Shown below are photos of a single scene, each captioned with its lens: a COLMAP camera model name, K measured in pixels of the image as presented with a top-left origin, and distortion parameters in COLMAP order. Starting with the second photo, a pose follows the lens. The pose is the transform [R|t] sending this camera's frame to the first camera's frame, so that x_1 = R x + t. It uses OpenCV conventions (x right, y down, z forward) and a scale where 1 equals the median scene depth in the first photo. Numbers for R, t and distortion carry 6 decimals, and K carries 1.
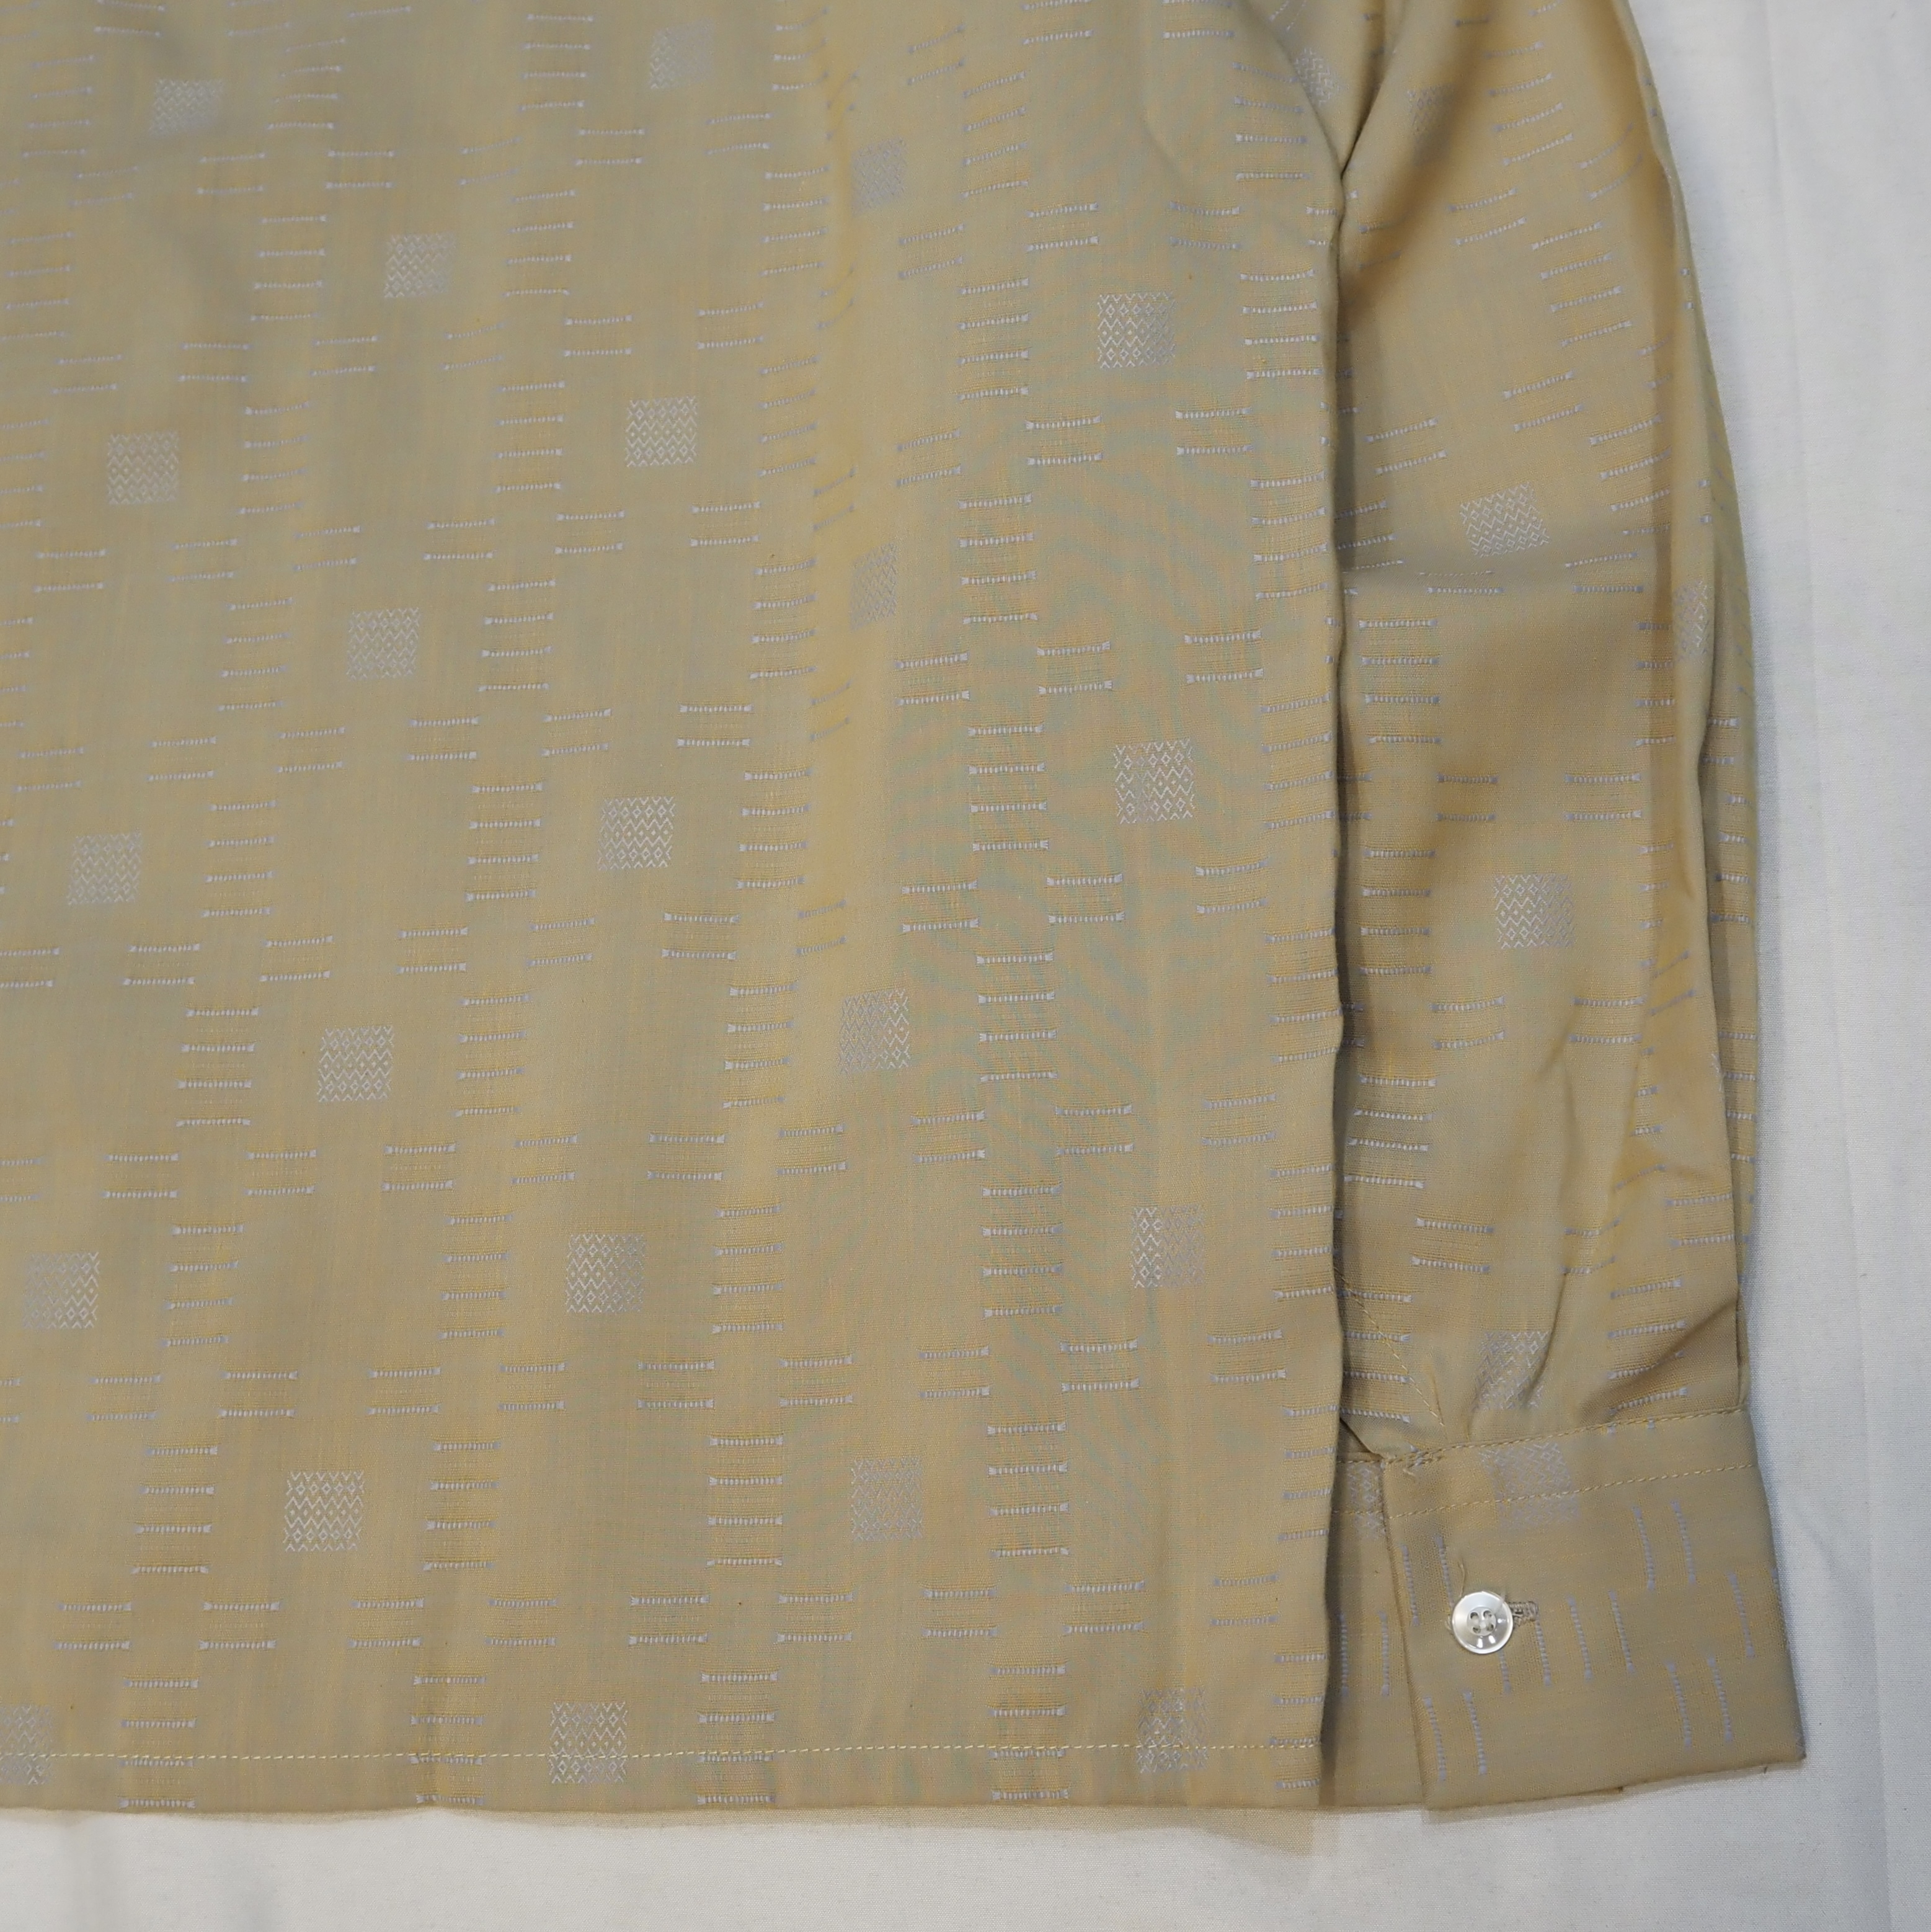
lens RADIAL K [[3101.8, 0, 1043.8], [0, 3101.8, 966.9], [0, 0, 1]] dist [-0.043086, 0.059588]
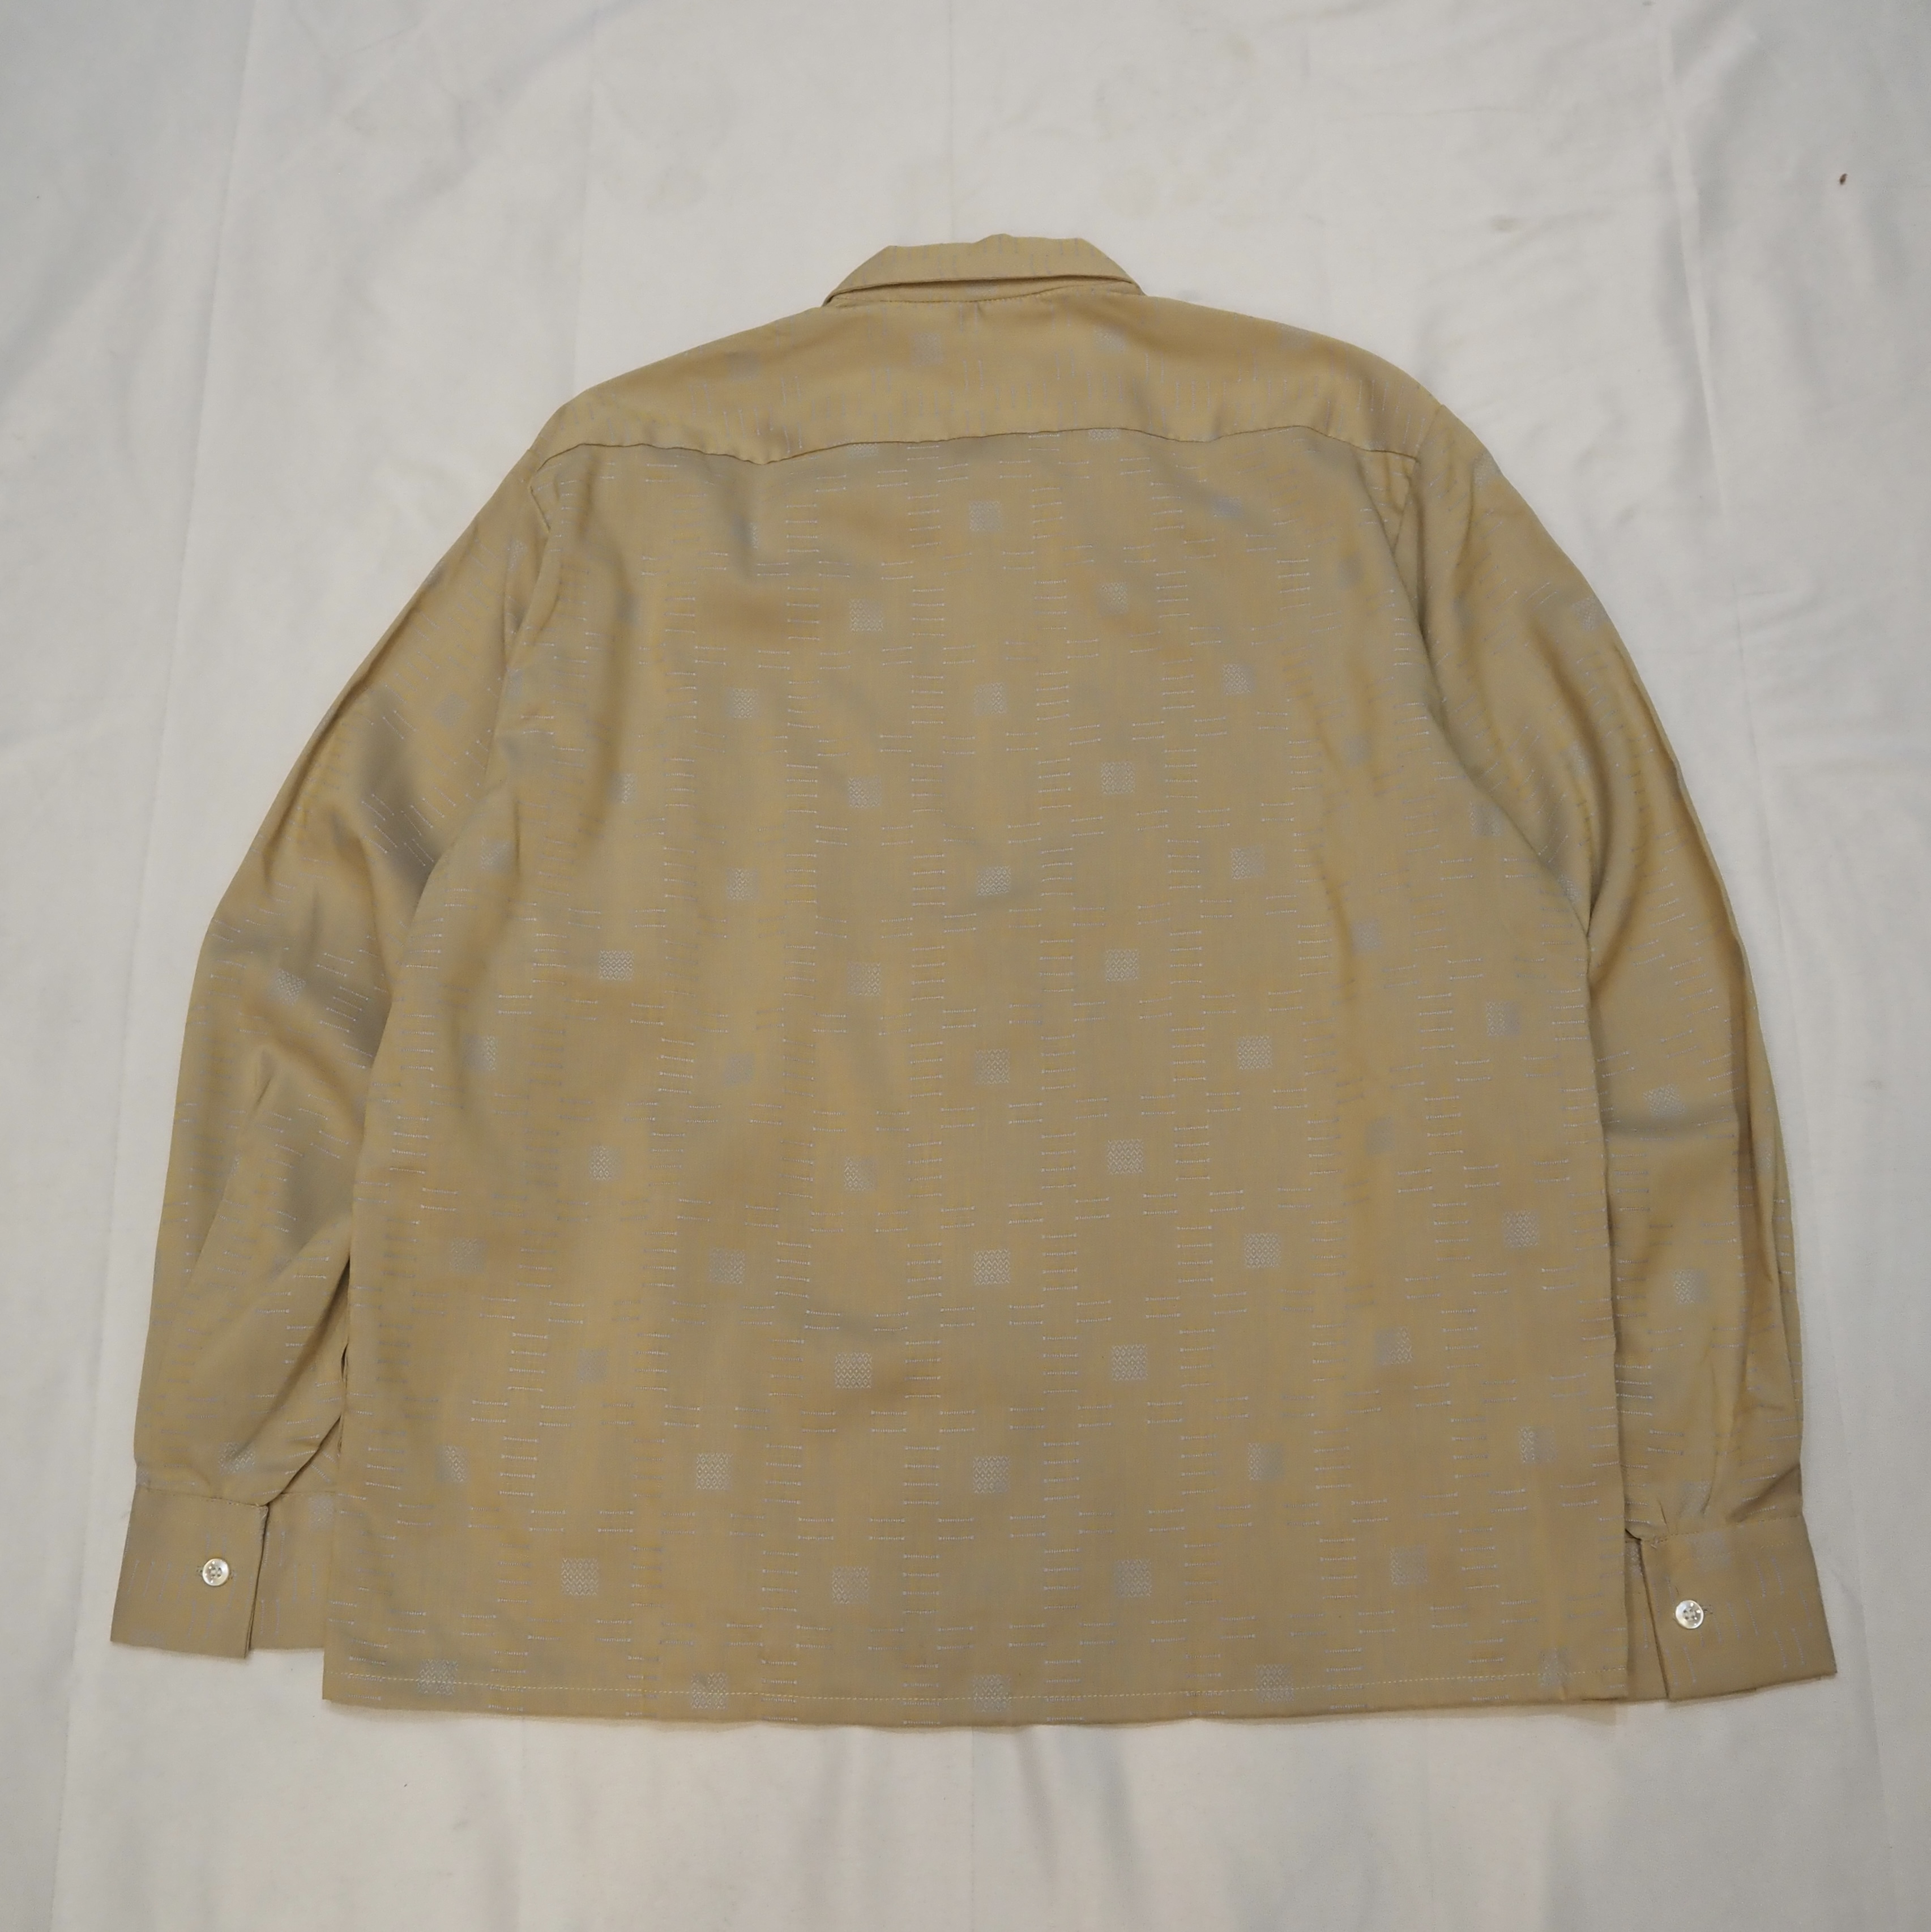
lens RADIAL K [[2773.5, 0, 1012.0], [0, 2773.5, 996.4], [0, 0, 1]] dist [-0.015501, -0.015069]
pose [[0.997300, -0.001720, 0.073410, -0.447935], [0.007823, 0.996524, -0.082934, -0.061787], [-0.073012, 0.083285, 0.993848, -0.888162]]
